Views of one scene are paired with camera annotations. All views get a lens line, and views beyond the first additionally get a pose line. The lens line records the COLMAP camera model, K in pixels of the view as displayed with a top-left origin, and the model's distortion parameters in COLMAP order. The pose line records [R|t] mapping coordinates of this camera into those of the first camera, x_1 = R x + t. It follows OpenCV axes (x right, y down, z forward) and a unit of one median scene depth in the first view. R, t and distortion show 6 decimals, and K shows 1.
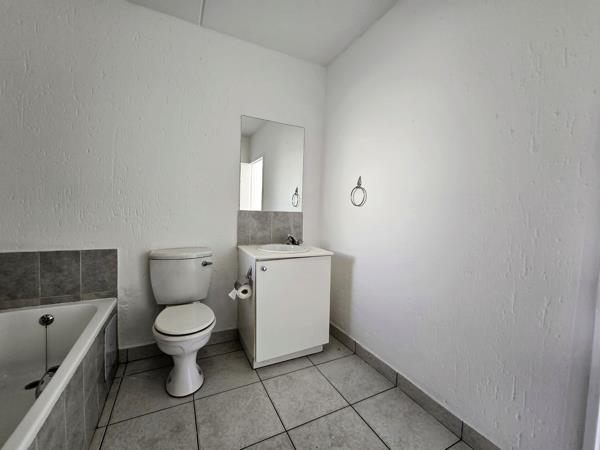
lens RADIAL K [[244.8, 0, 300.0], [0, 244.8, 225.0], [0, 0, 1]] dist [0.001737, 0.000188]
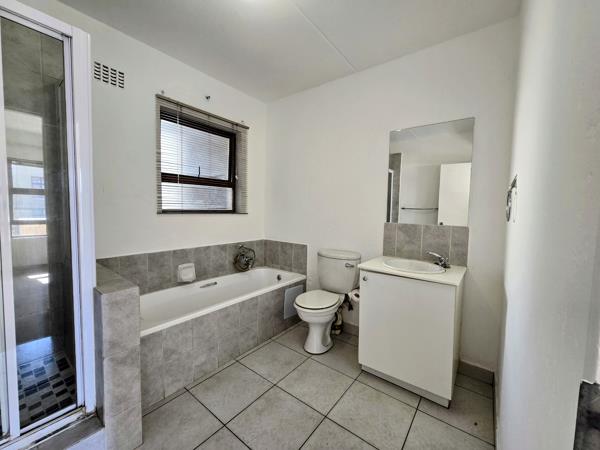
lens RADIAL K [[244.8, 0, 300.0], [0, 244.8, 225.0], [0, 0, 1]] dist [0.001737, 0.000188]
pose [[0.440177, 0.037691, -0.897120, 0.665431], [-0.058042, 0.998223, 0.013460, -0.052343], [0.896033, 0.046146, 0.441583, 0.252839]]
